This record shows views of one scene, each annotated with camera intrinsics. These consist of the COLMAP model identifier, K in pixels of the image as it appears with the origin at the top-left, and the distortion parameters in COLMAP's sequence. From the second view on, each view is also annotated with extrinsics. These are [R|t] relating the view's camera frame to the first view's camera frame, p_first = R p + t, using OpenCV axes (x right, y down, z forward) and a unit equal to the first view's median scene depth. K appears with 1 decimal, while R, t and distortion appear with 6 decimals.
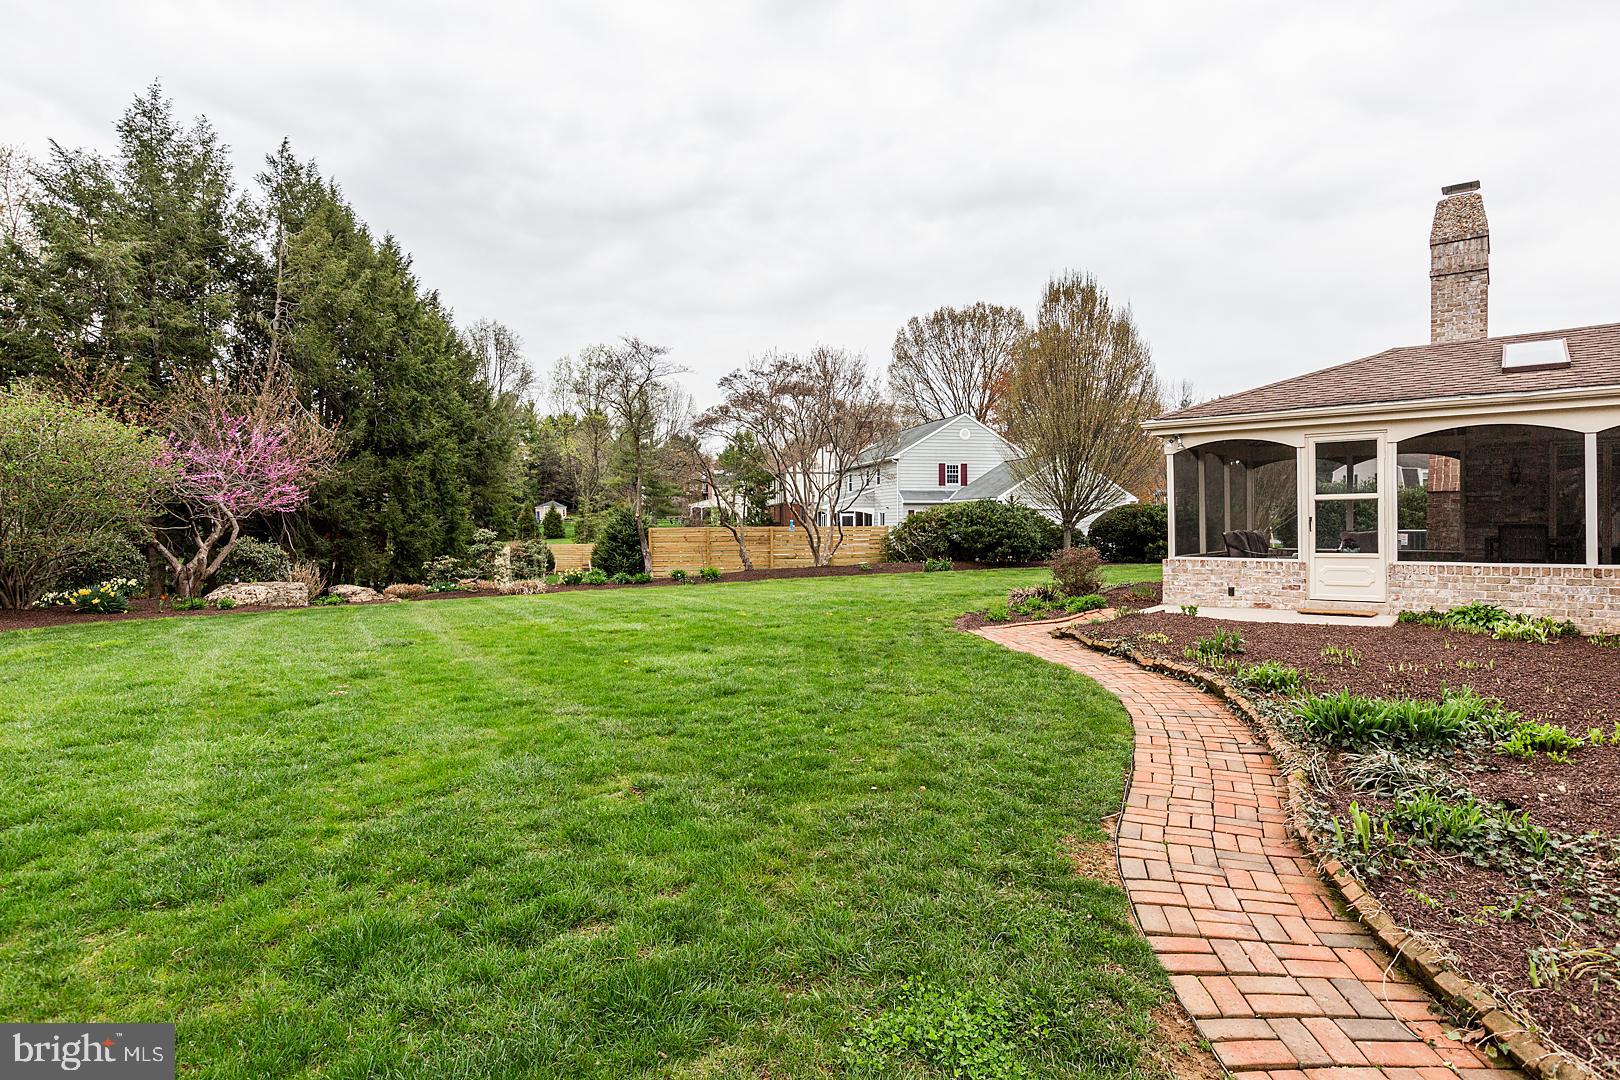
lens RADIAL K [[868.1, 0, 808.3], [0, 868.1, 531.6], [0, 0, 1]] dist [0.002385, 0.000976]
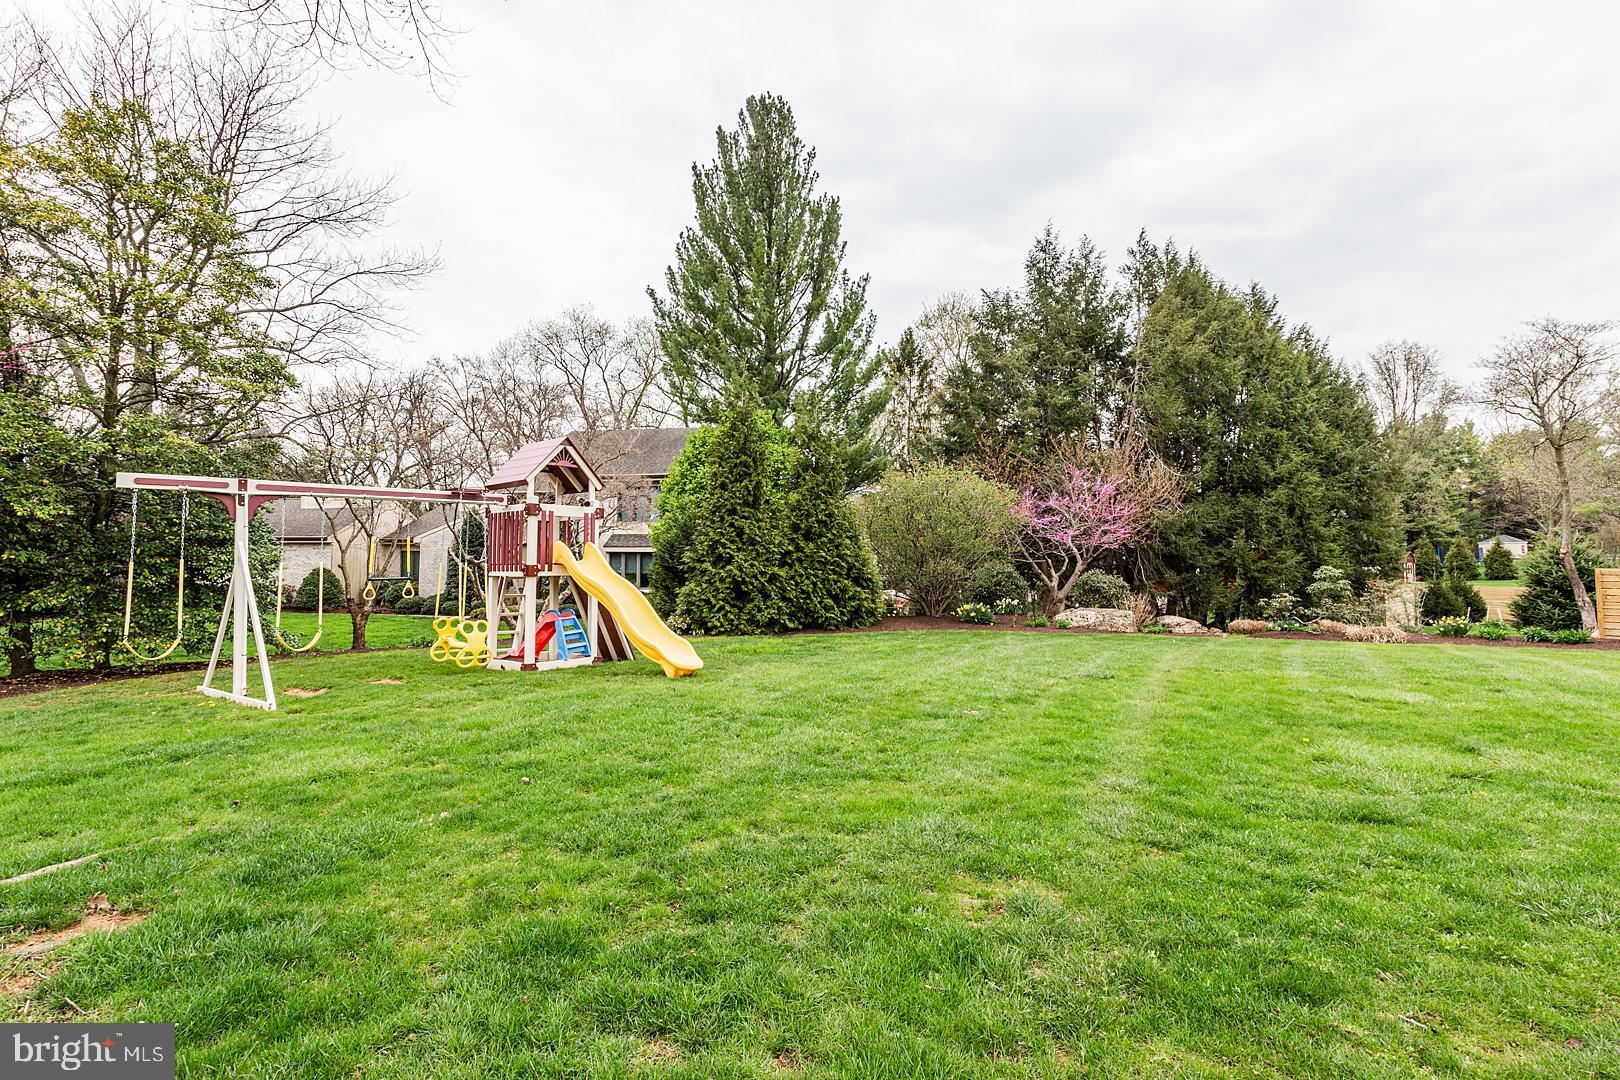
lens RADIAL K [[777.2, 0, 777.1], [0, 777.2, 514.9], [0, 0, 1]] dist [0.006182, -0.000095]
pose [[0.500505, -0.040495, -0.864786, 0.045589], [-0.017074, 0.998249, -0.056627, -0.000382], [0.865565, 0.043107, 0.498938, 0.070651]]
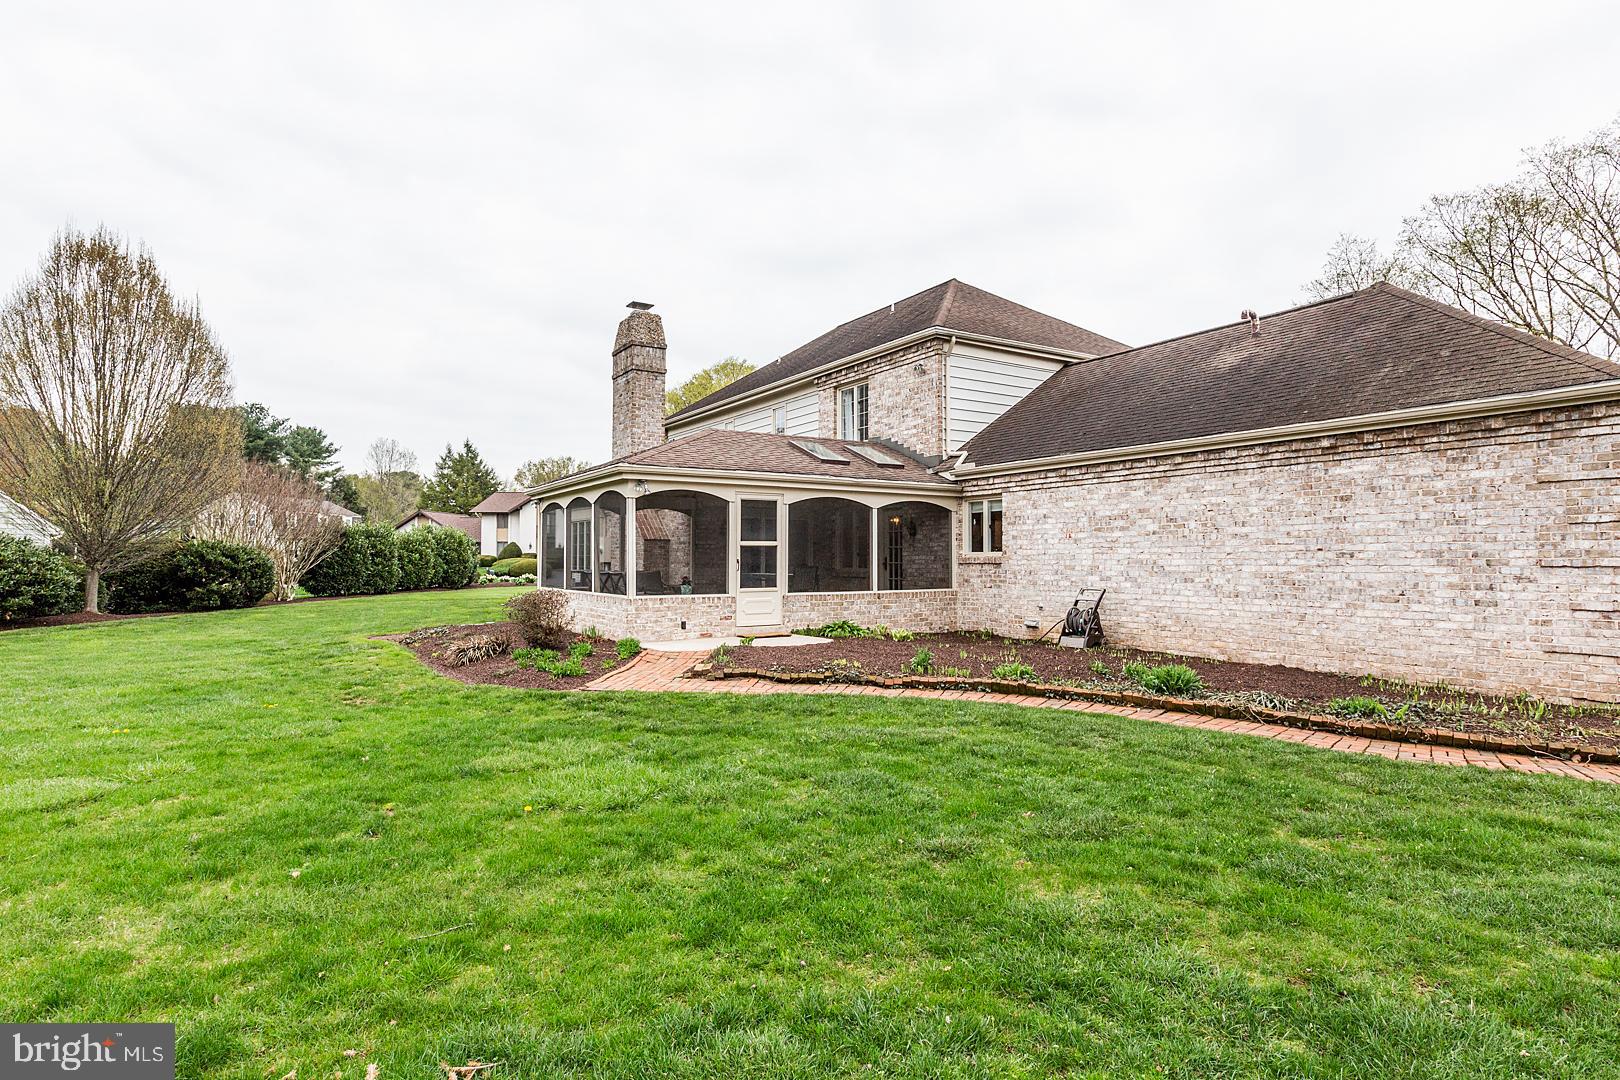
lens RADIAL K [[855.7, 0, 810.0], [0, 855.7, 540.0], [0, 0, 1]] dist [-0.005389, -0.000704]
pose [[0.350645, 0.028140, 0.936086, -0.187648], [0.006667, 0.999448, -0.032542, -0.001436], [-0.936485, 0.017651, 0.350264, 0.175693]]
